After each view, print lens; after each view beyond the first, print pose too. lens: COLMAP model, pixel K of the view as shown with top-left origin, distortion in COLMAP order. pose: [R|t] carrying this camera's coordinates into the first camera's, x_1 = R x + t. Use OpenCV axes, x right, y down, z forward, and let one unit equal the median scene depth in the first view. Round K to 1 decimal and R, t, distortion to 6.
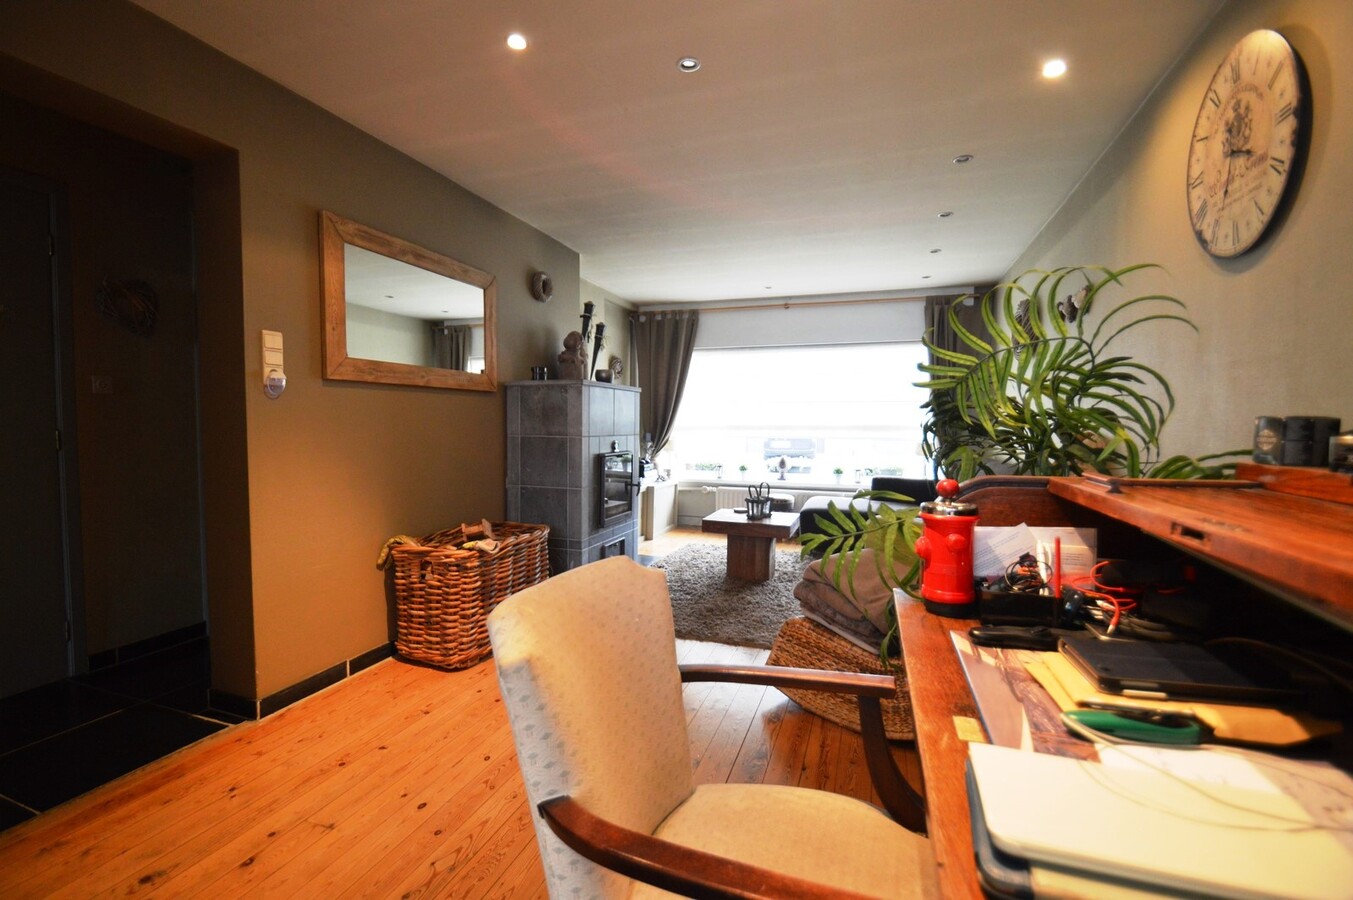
lens RADIAL K [[610.6, 0, 651.2], [0, 610.6, 455.4], [0, 0, 1]] dist [0.017426, -0.018112]
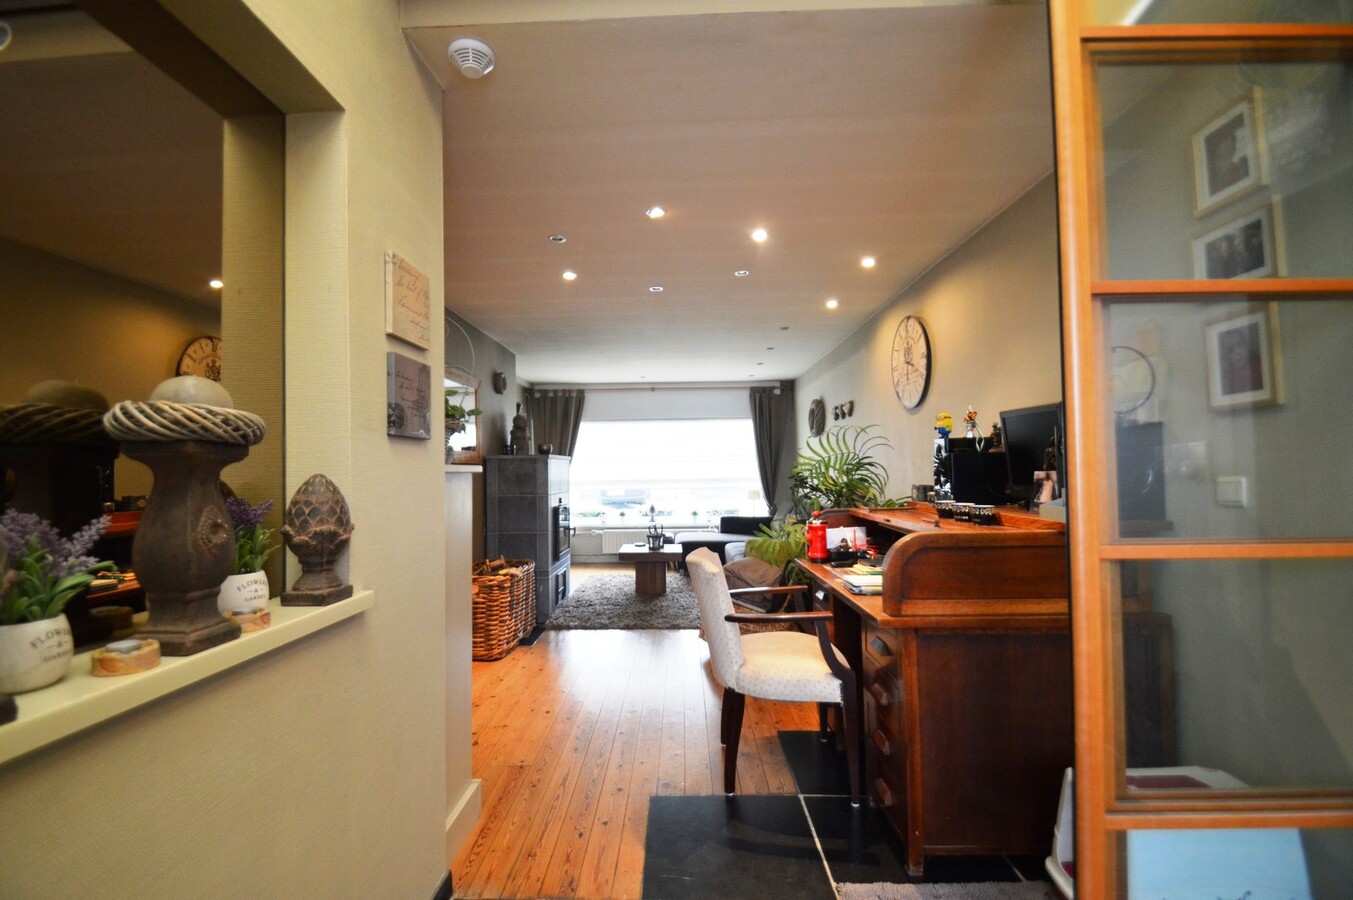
lens RADIAL K [[610.6, 0, 651.2], [0, 610.6, 455.4], [0, 0, 1]] dist [0.017426, -0.018112]
pose [[0.953495, -0.012878, 0.301135, -0.400654], [0.036499, 0.996668, -0.072947, -0.013288], [-0.299192, 0.080546, 0.950787, -0.532501]]
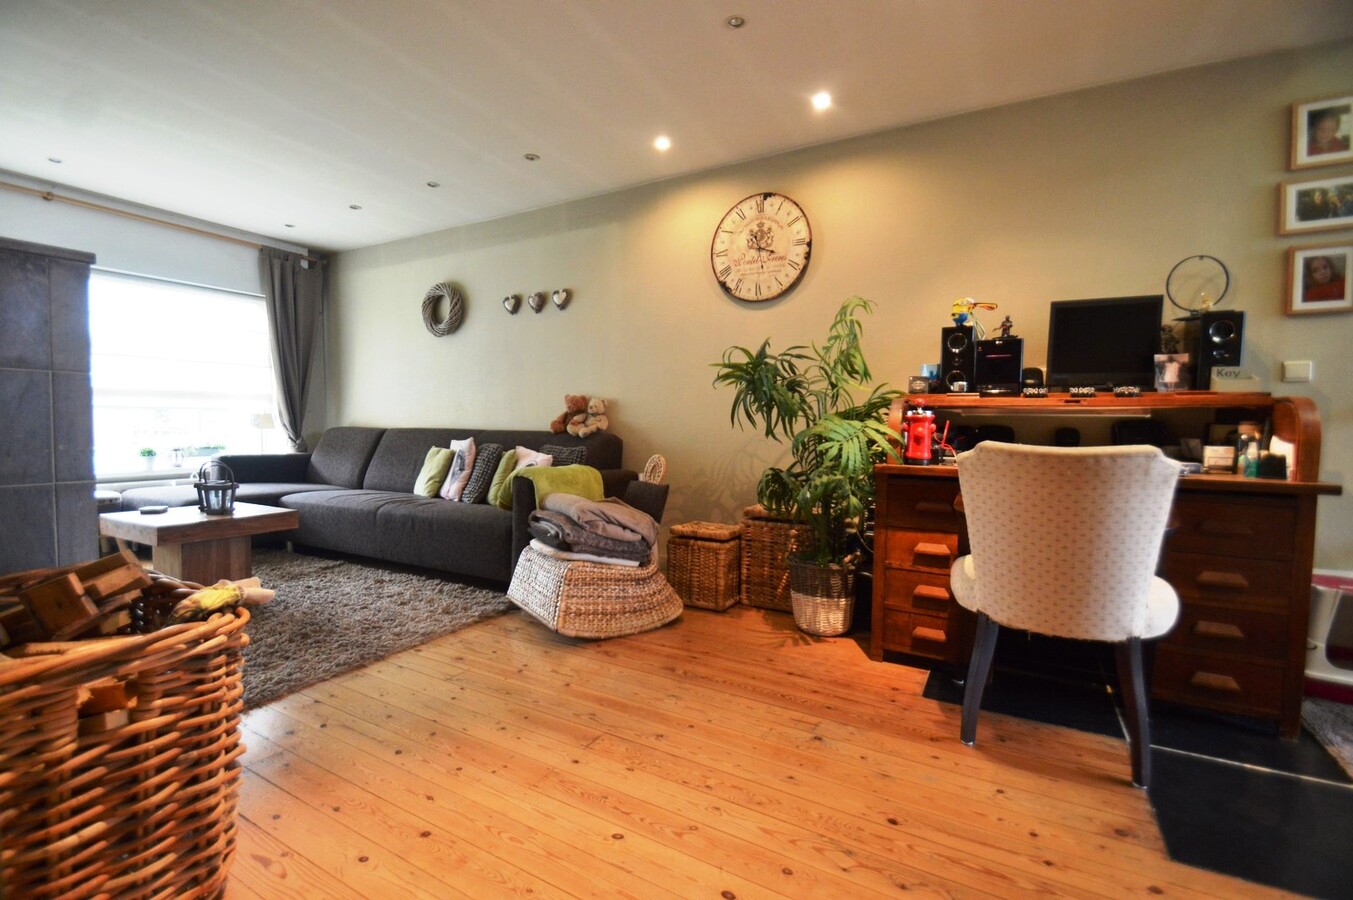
lens RADIAL K [[602.1, 0, 660.0], [0, 602.1, 457.6], [0, 0, 1]] dist [0.015756, -0.017192]
pose [[0.164011, -0.061346, 0.984549, -0.661177], [0.041187, 0.997620, 0.055299, 0.036910], [-0.985598, 0.031481, 0.166148, 0.625268]]
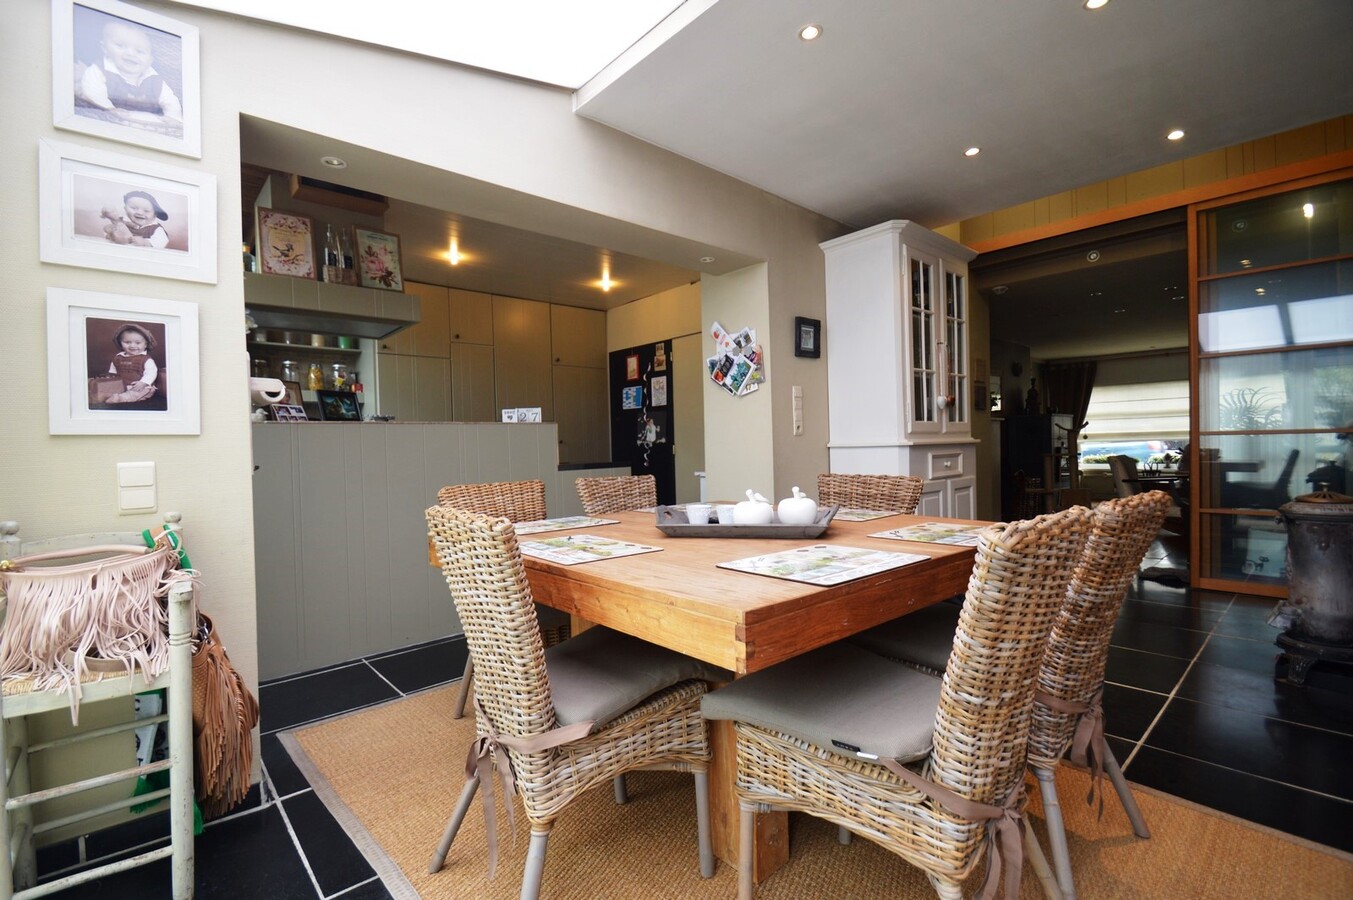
lens RADIAL K [[610.6, 0, 651.2], [0, 610.6, 455.4], [0, 0, 1]] dist [0.017426, -0.018112]
pose [[0.881723, -0.021573, -0.471275, -0.451927], [0.004737, 0.999308, -0.036882, 0.135235], [0.471745, 0.030288, 0.881215, -2.146815]]
